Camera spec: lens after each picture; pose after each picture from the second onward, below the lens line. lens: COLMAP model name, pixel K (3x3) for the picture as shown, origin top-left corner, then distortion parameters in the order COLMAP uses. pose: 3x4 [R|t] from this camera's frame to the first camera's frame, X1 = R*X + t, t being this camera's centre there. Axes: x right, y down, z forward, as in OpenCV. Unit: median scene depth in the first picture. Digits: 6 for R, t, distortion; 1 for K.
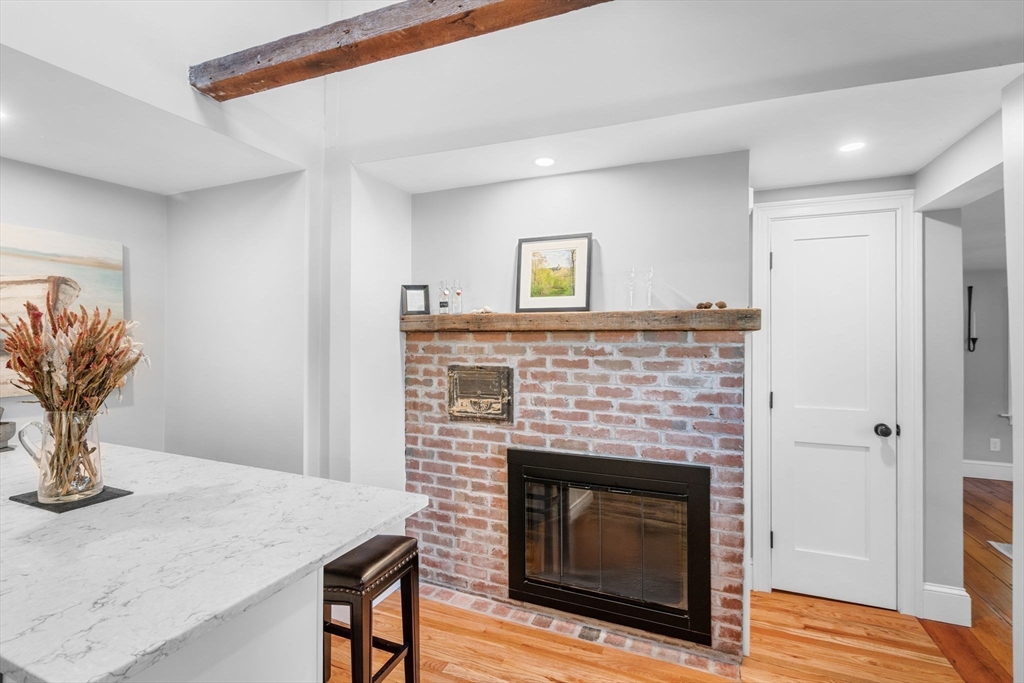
lens RADIAL K [[455.6, 0, 508.3], [0, 455.6, 337.4], [0, 0, 1]] dist [0.001431, 0.000805]
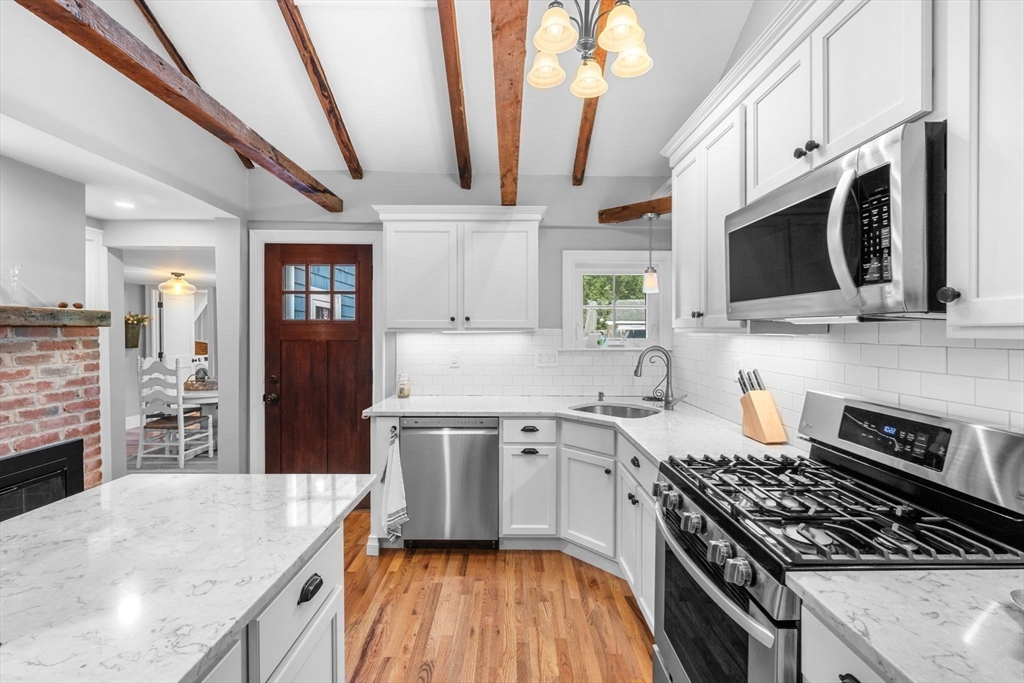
lens RADIAL K [[455.6, 0, 508.3], [0, 455.6, 337.4], [0, 0, 1]] dist [0.001431, 0.000805]
pose [[-0.373474, -0.017213, 0.927481, -1.096566], [-0.002094, 0.999841, 0.017713, -0.010479], [-0.927638, 0.004673, -0.373451, 0.383237]]
